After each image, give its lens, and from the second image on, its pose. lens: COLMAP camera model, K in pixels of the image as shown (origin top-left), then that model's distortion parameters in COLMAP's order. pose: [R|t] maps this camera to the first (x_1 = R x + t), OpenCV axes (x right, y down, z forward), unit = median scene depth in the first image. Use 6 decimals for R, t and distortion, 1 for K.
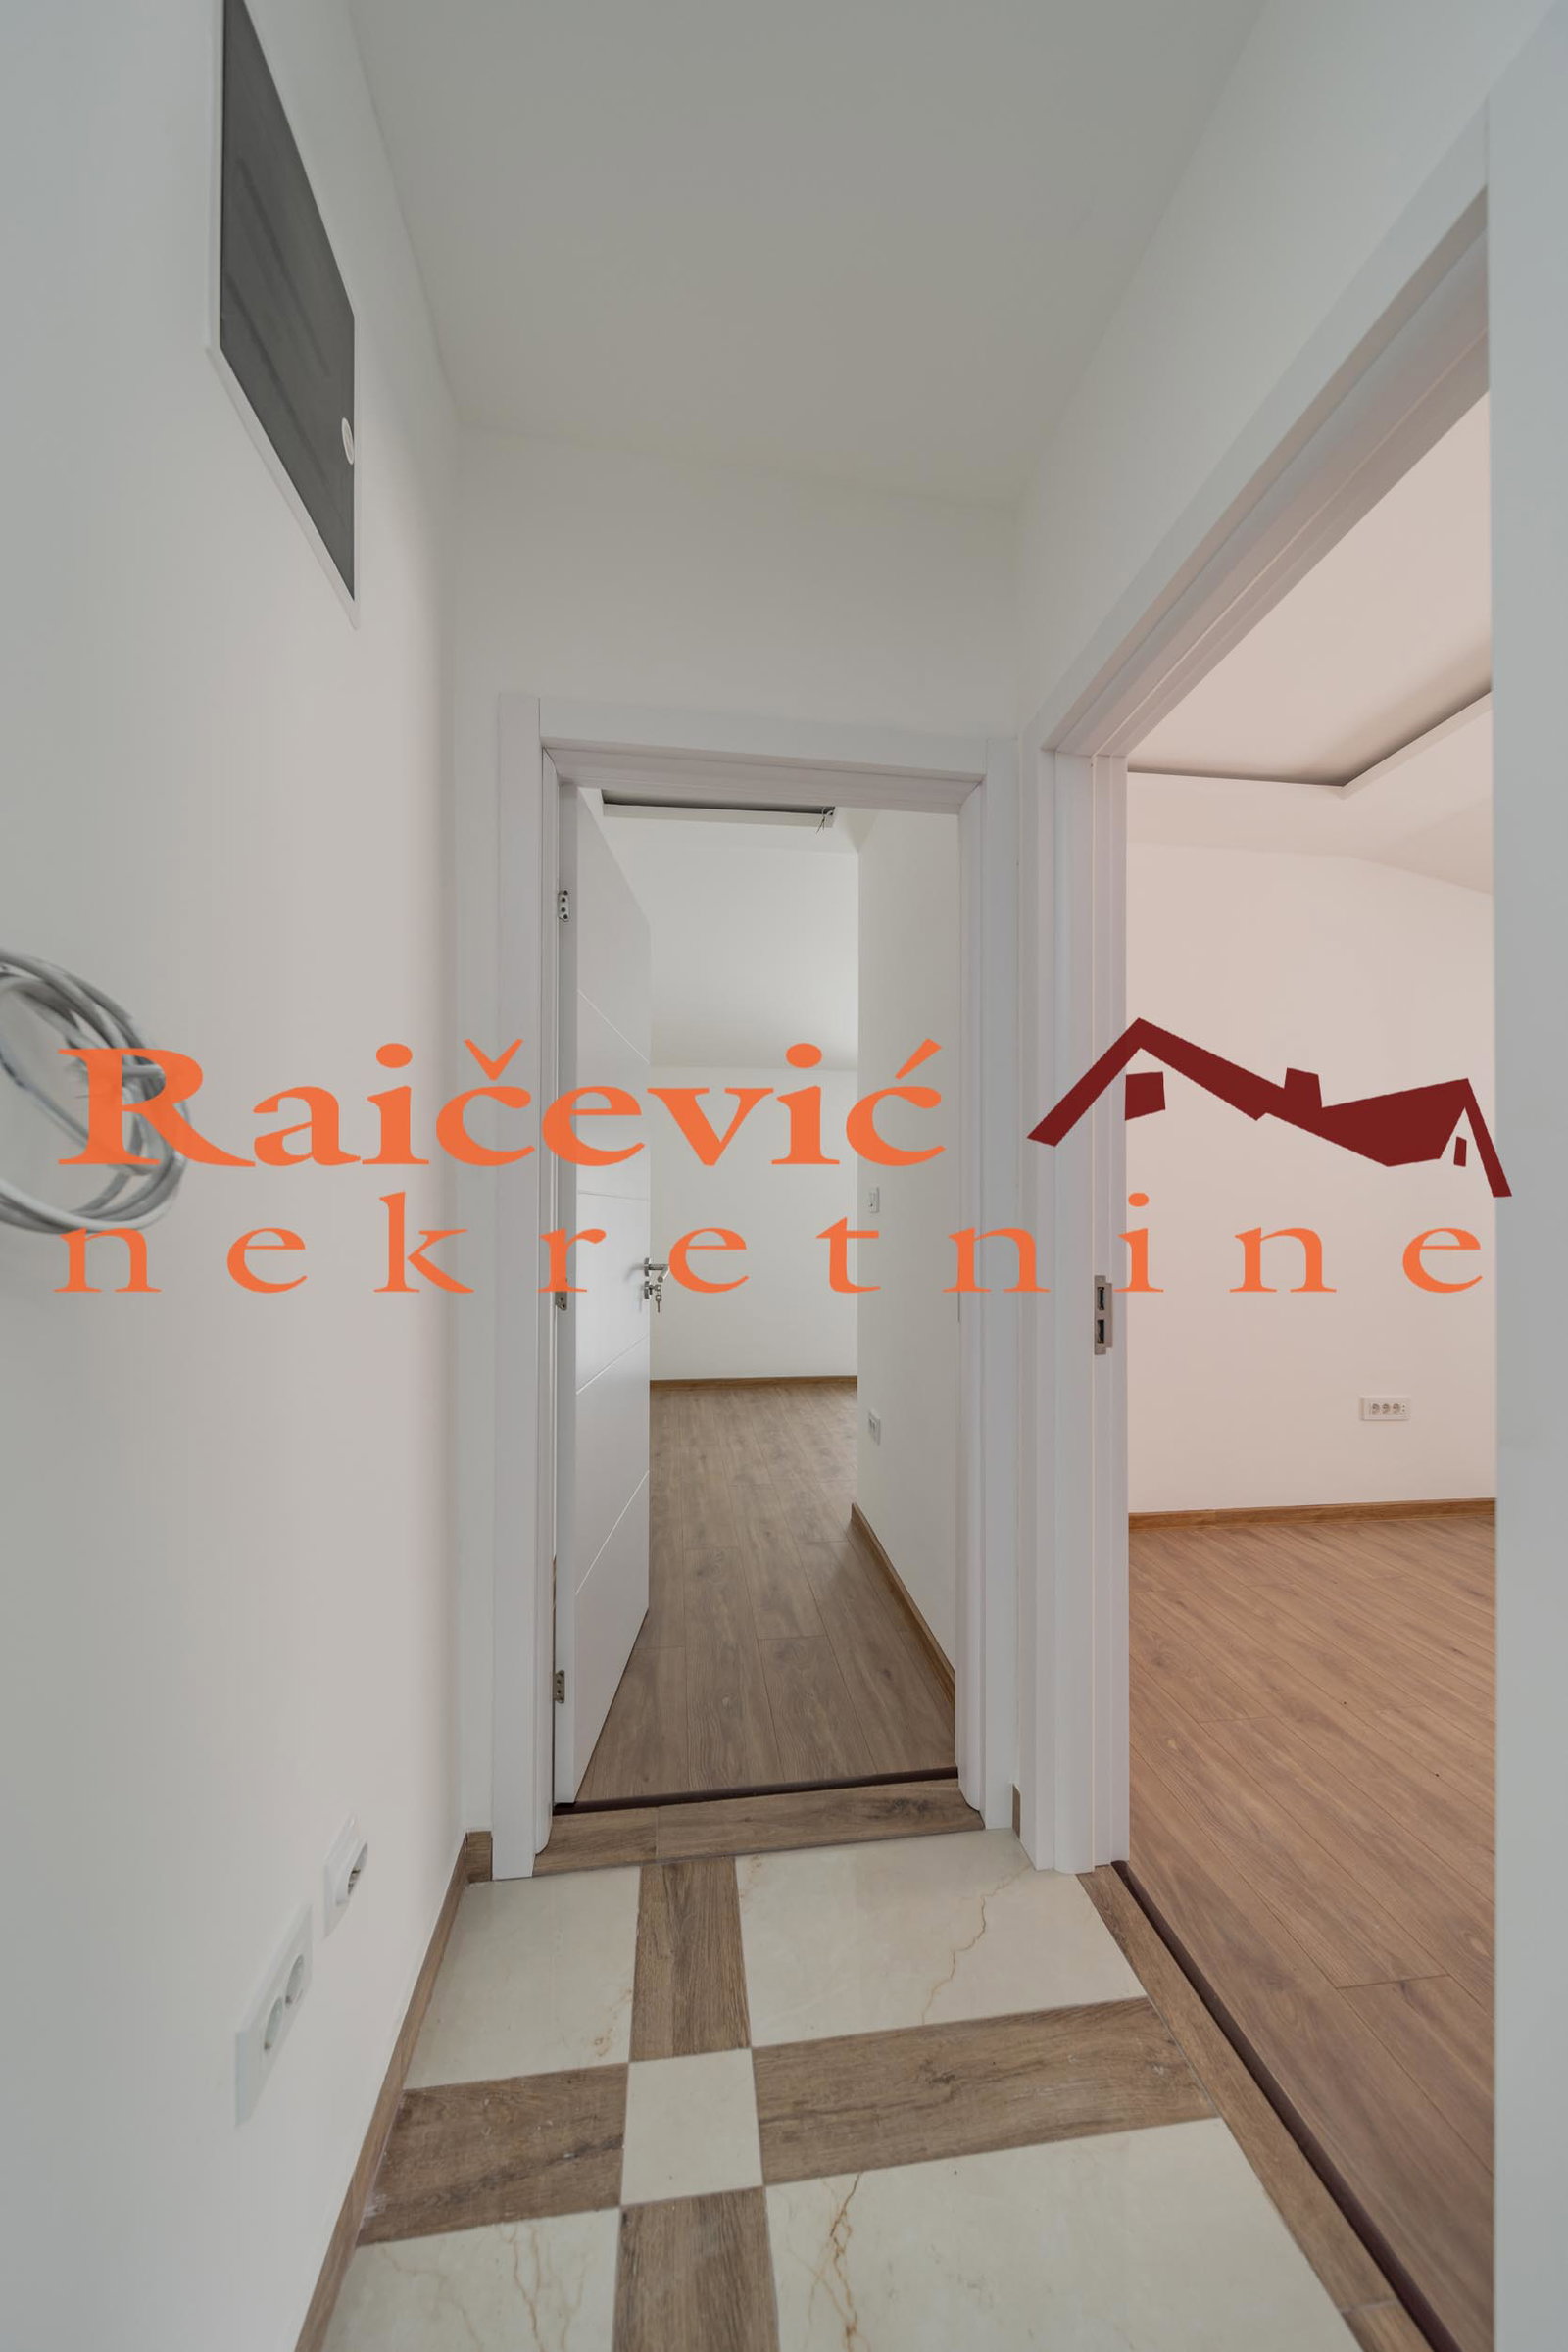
lens RADIAL K [[839.5, 0, 777.3], [0, 839.5, 1183.0], [0, 0, 1]] dist [0.000284, -0.001139]
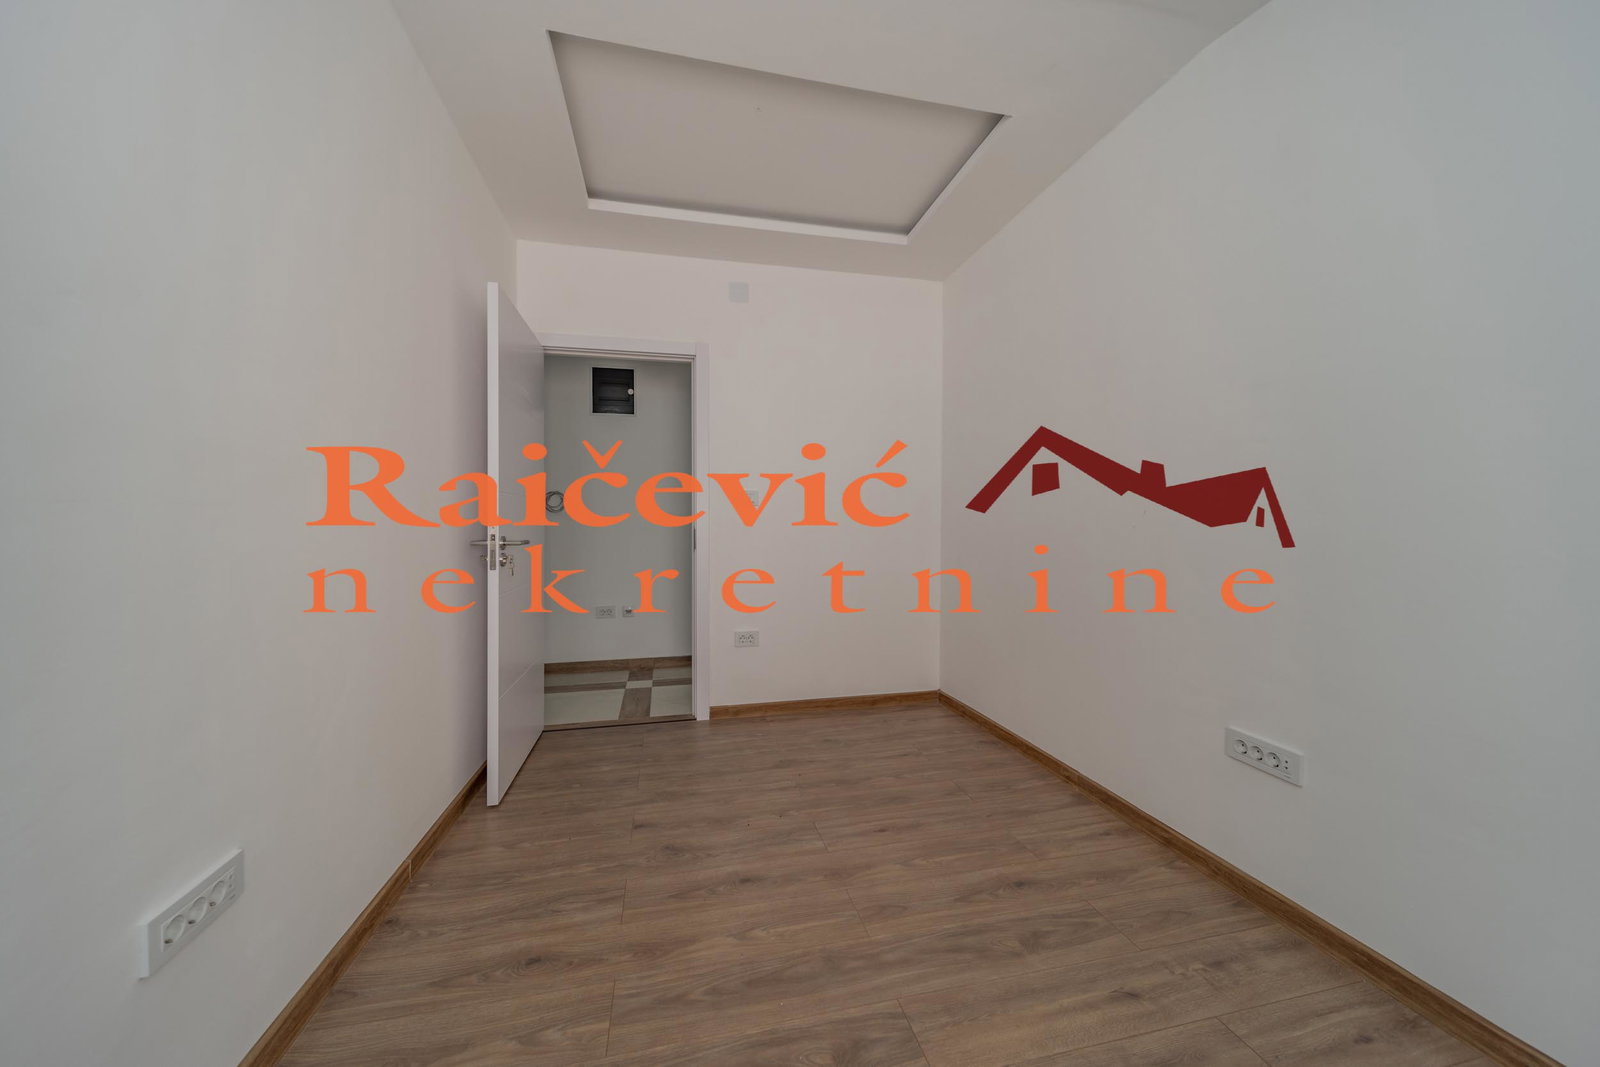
lens RADIAL K [[571.1, 0, 809.3], [0, 571.1, 527.7], [0, 0, 1]] dist [0.000284, -0.001139]
pose [[0.103798, -0.005026, -0.994586, 1.353518], [0.031182, 0.999512, -0.001796, 0.071619], [0.994109, -0.030827, 0.103904, 0.654644]]
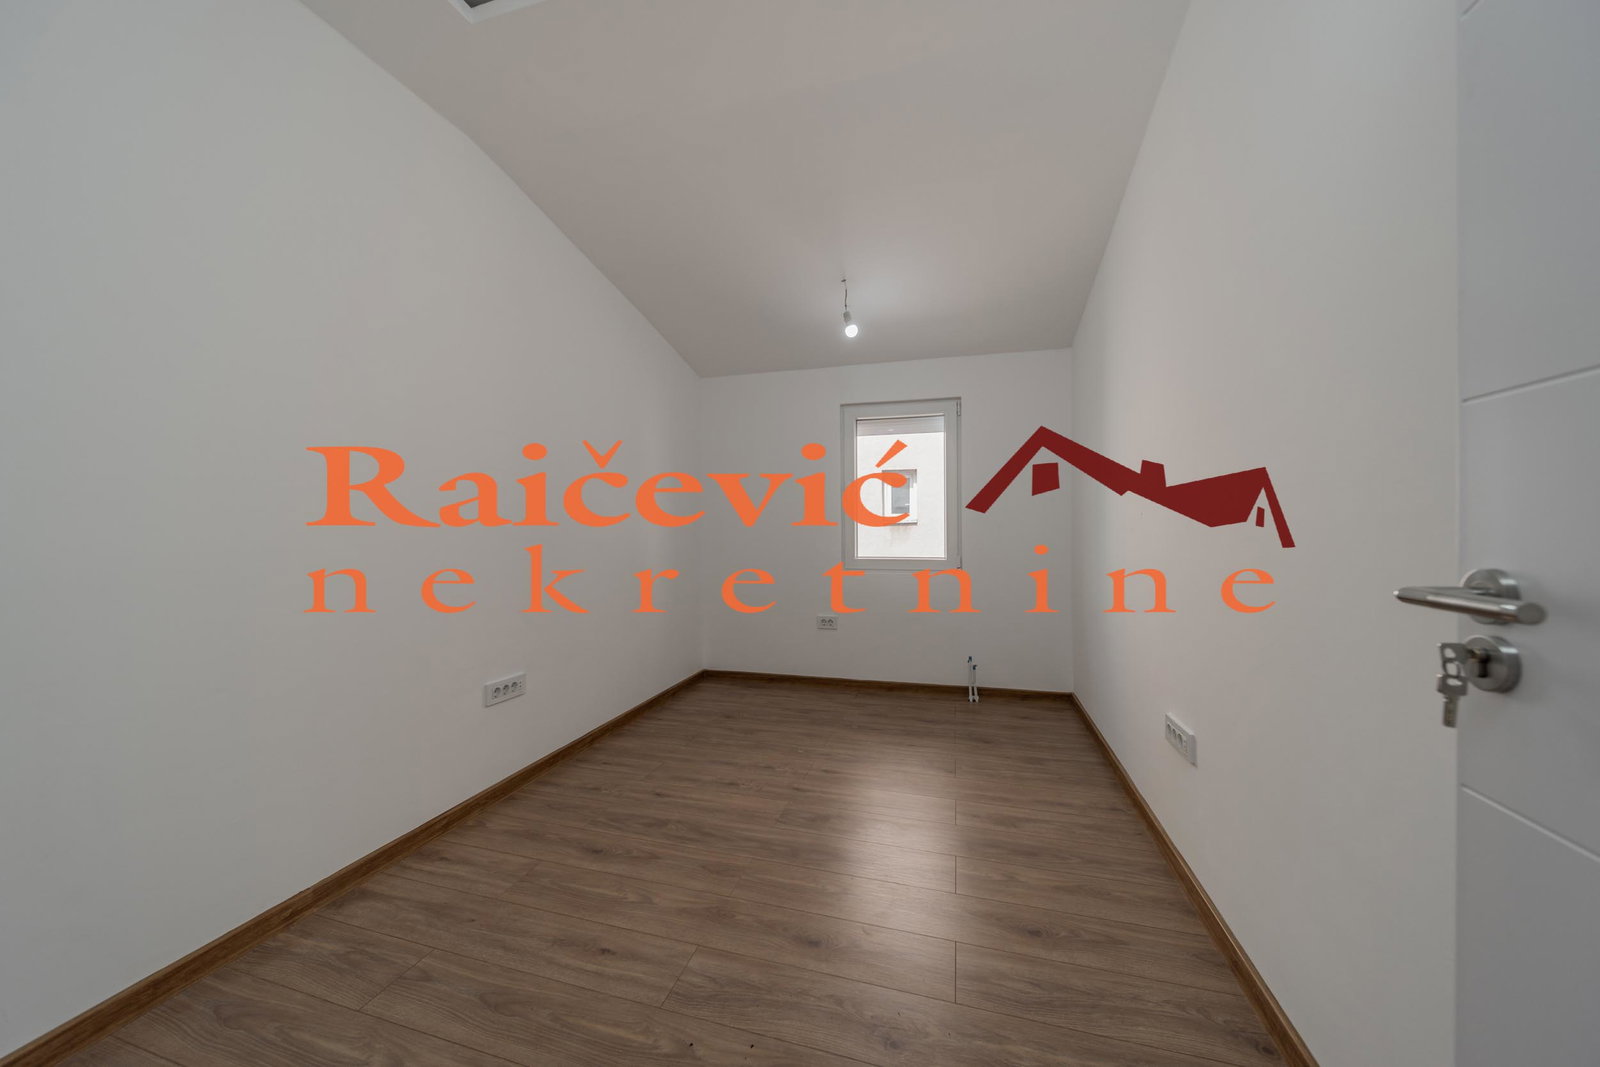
lens RADIAL K [[571.1, 0, 795.8], [0, 571.1, 535.1], [0, 0, 1]] dist [0.000284, -0.001139]
pose [[0.399731, -0.024363, 0.916309, 0.262156], [-0.015711, 0.999318, 0.033423, 0.057825], [-0.916498, -0.027756, 0.399075, 0.456579]]
